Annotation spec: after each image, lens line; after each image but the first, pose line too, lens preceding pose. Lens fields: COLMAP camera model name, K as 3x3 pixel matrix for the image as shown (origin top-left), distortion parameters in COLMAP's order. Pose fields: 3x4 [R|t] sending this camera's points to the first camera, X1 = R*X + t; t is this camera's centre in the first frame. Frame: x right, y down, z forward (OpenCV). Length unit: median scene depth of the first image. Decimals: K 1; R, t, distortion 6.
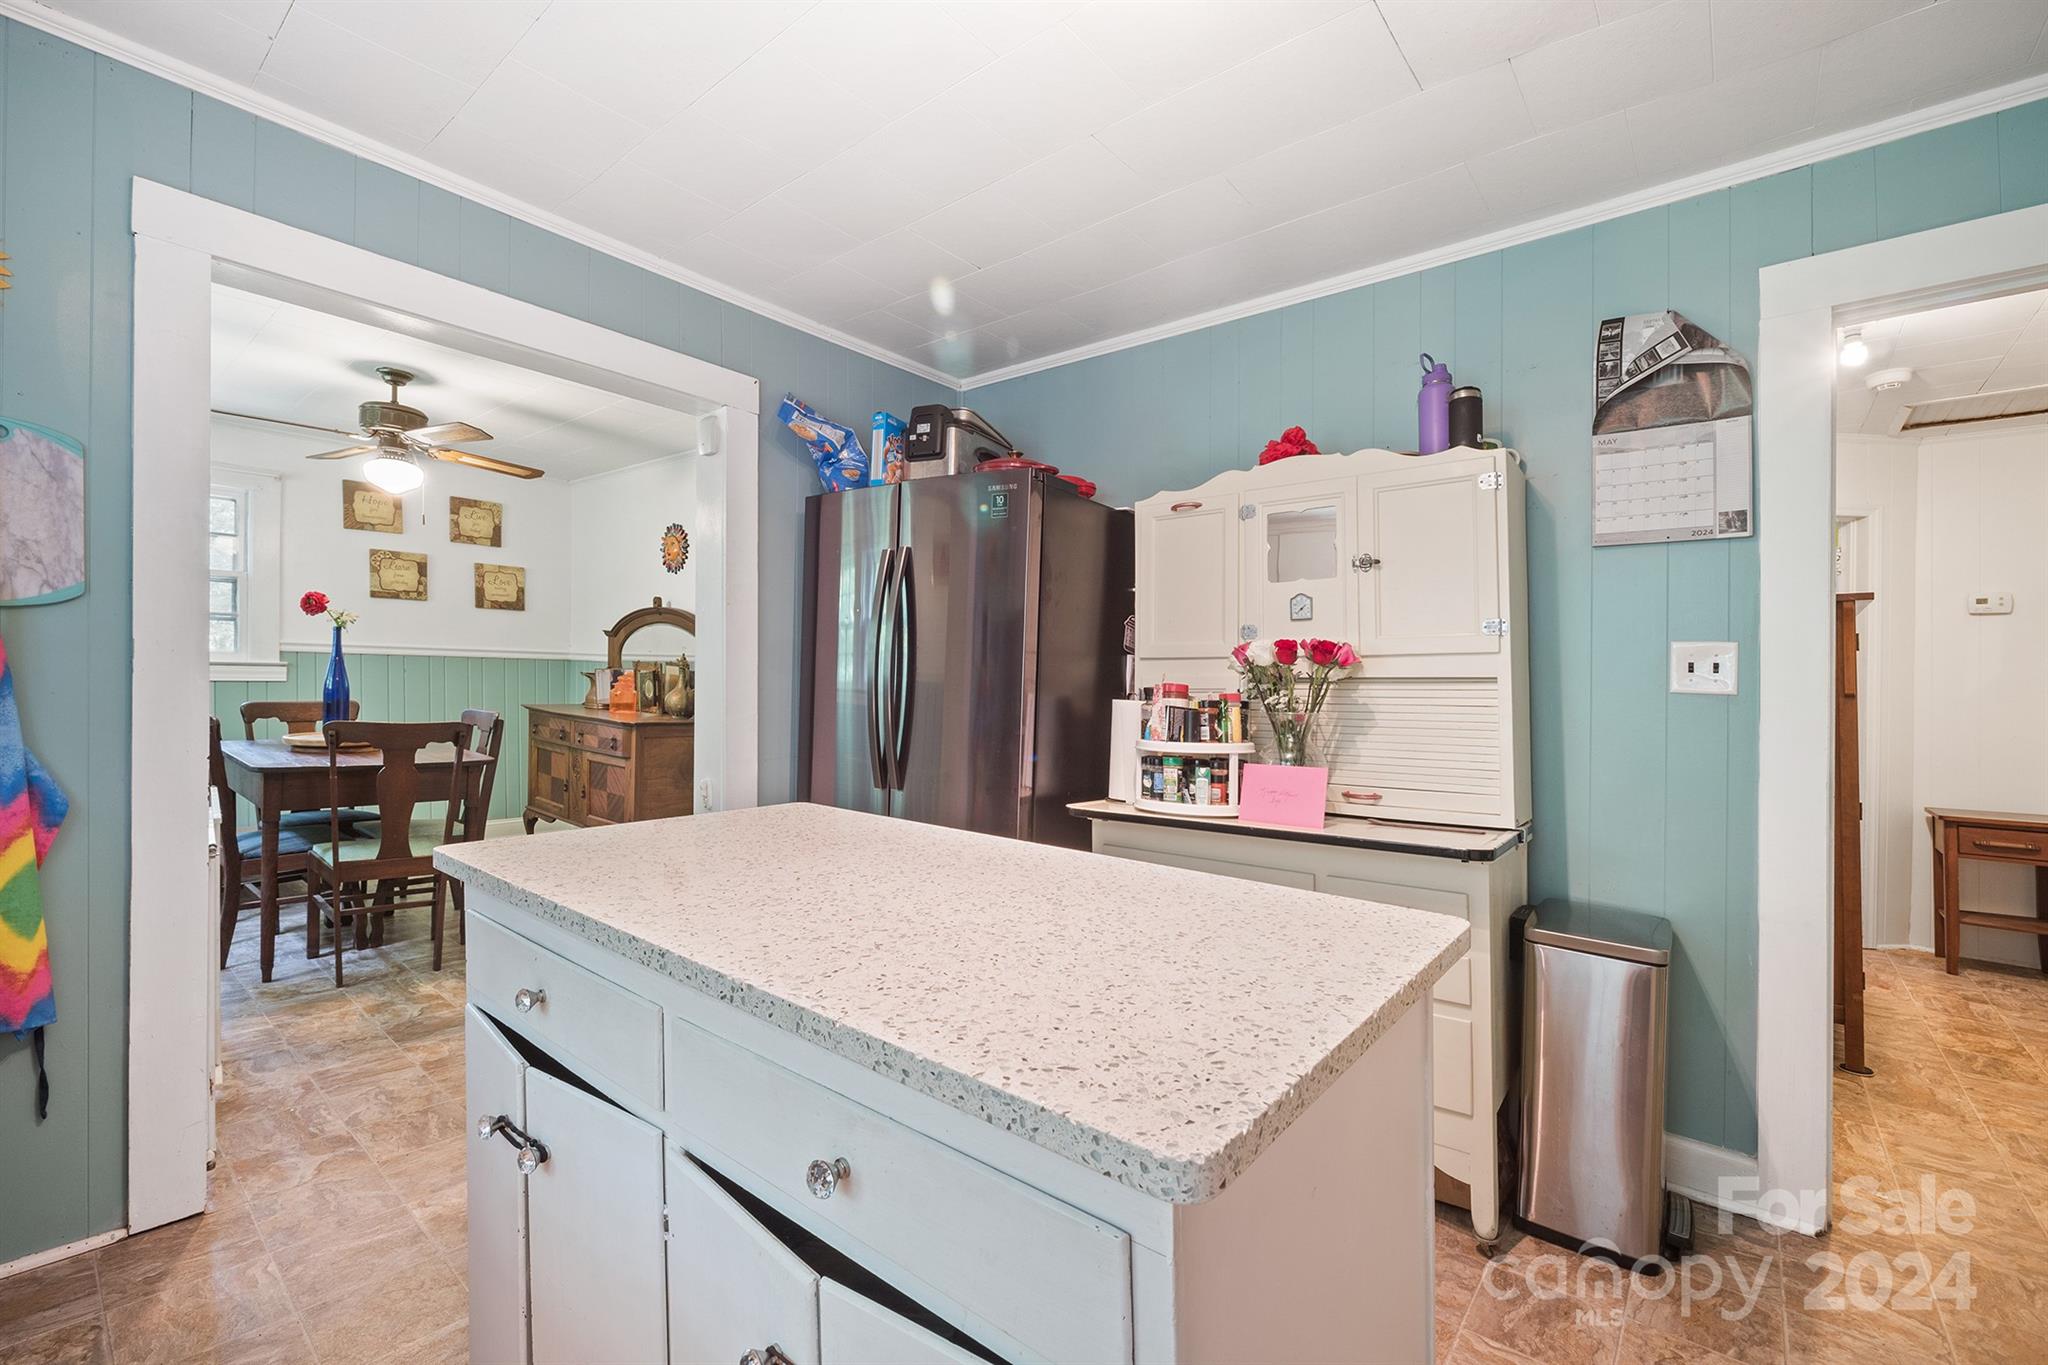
lens RADIAL K [[833.4, 0, 1035.6], [0, 833.4, 706.5], [0, 0, 1]] dist [-0.011766, -0.000702]
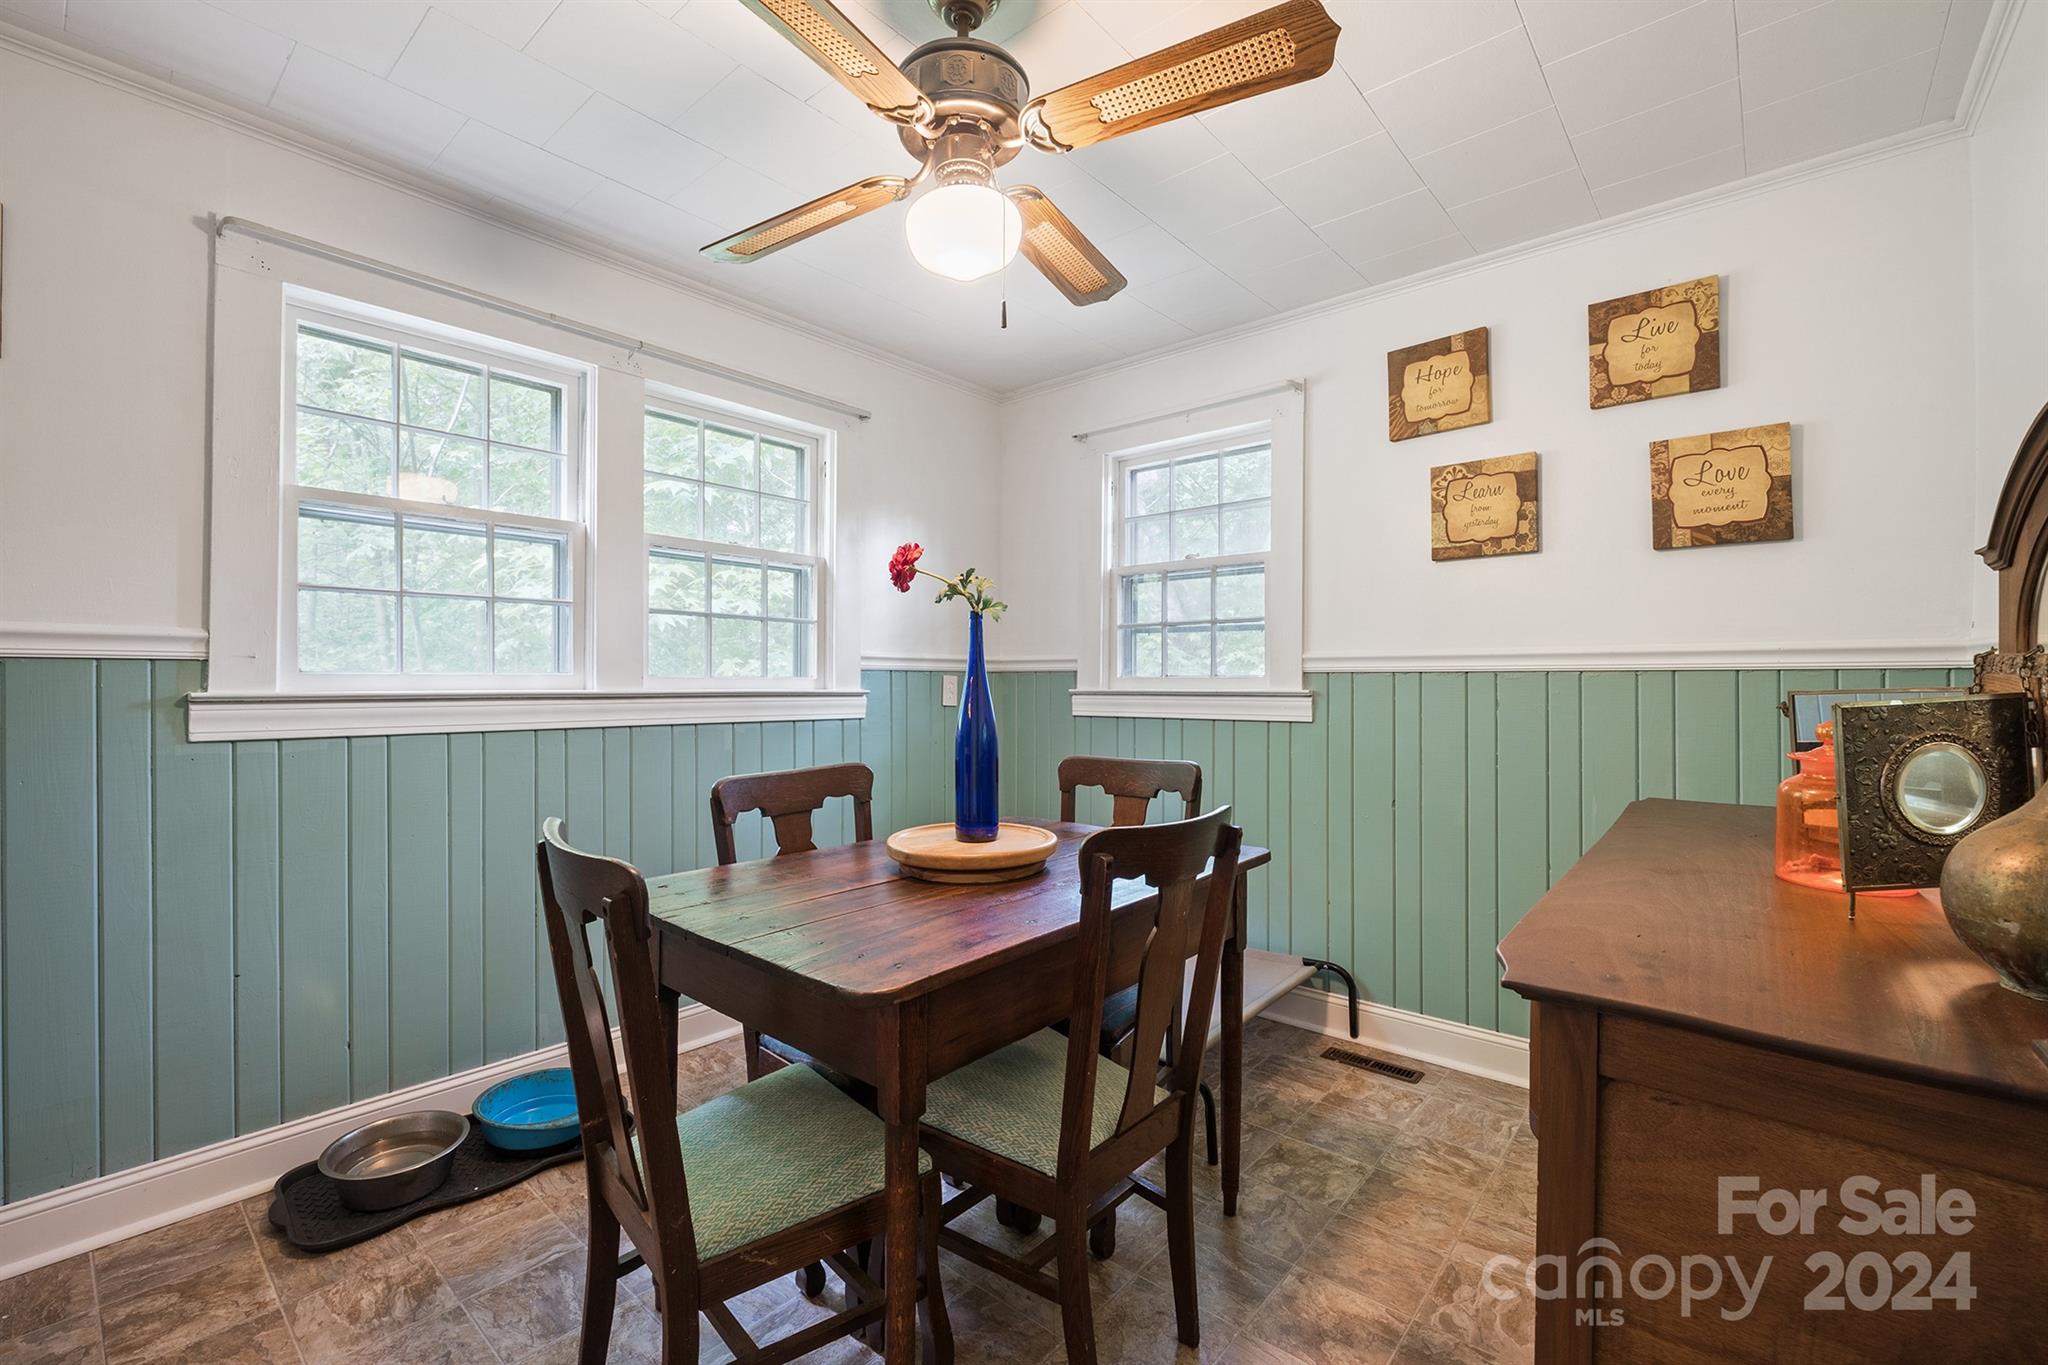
lens RADIAL K [[881.6, 0, 1017.2], [0, 881.6, 681.8], [0, 0, 1]] dist [-0.002841, -0.000110]
pose [[-0.031776, -0.030040, -0.999043, -0.241786], [-0.042169, 0.998699, -0.028689, -0.029799], [0.998605, 0.041217, -0.033002, 0.736172]]
